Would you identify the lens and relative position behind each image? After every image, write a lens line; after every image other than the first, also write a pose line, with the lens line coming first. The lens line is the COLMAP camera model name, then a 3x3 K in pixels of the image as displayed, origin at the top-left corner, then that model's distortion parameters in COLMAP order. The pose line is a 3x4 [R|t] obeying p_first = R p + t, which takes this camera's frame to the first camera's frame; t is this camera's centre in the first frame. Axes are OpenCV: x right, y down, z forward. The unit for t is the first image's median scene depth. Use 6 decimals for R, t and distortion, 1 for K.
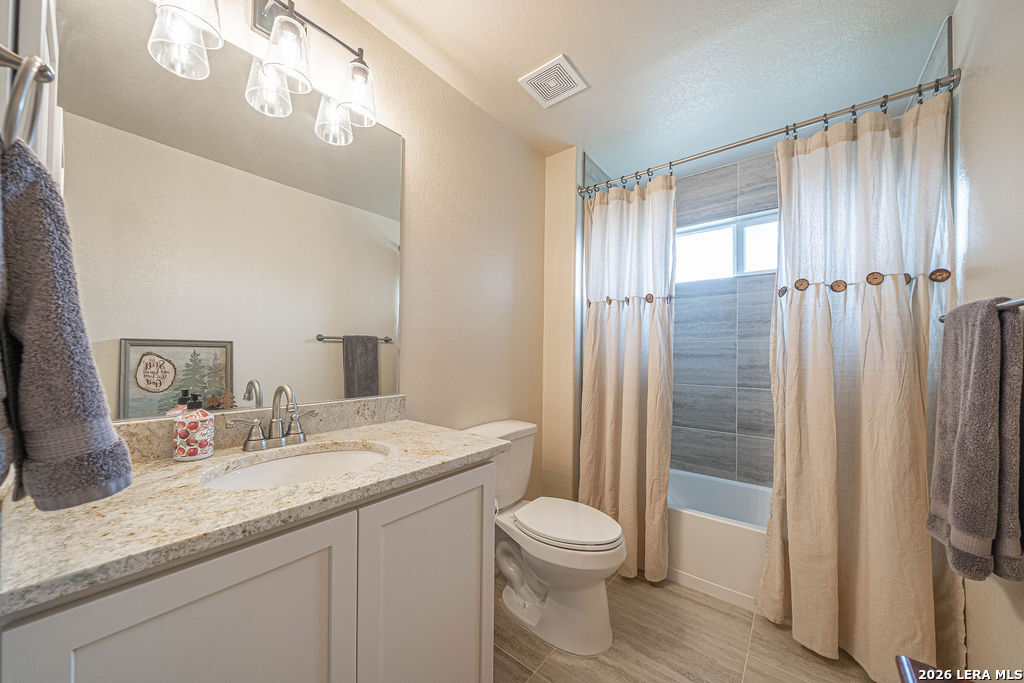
lens RADIAL K [[356.3, 0, 515.4], [0, 356.3, 347.7], [0, 0, 1]] dist [-0.001494, -0.000425]
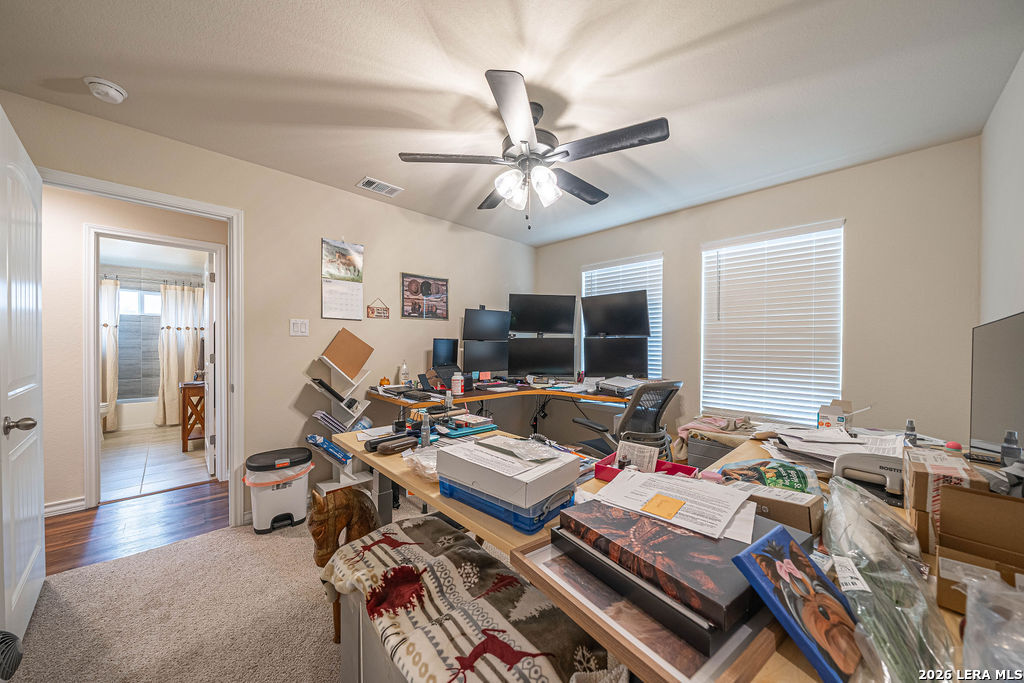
lens RADIAL K [[356.3, 0, 512.5], [0, 356.3, 346.9], [0, 0, 1]] dist [-0.001494, -0.000425]
pose [[0.137809, -0.012612, 0.990379, -2.193983], [-0.008469, 0.999867, 0.013911, -0.057596], [-0.990423, -0.010305, 0.137684, -2.828551]]
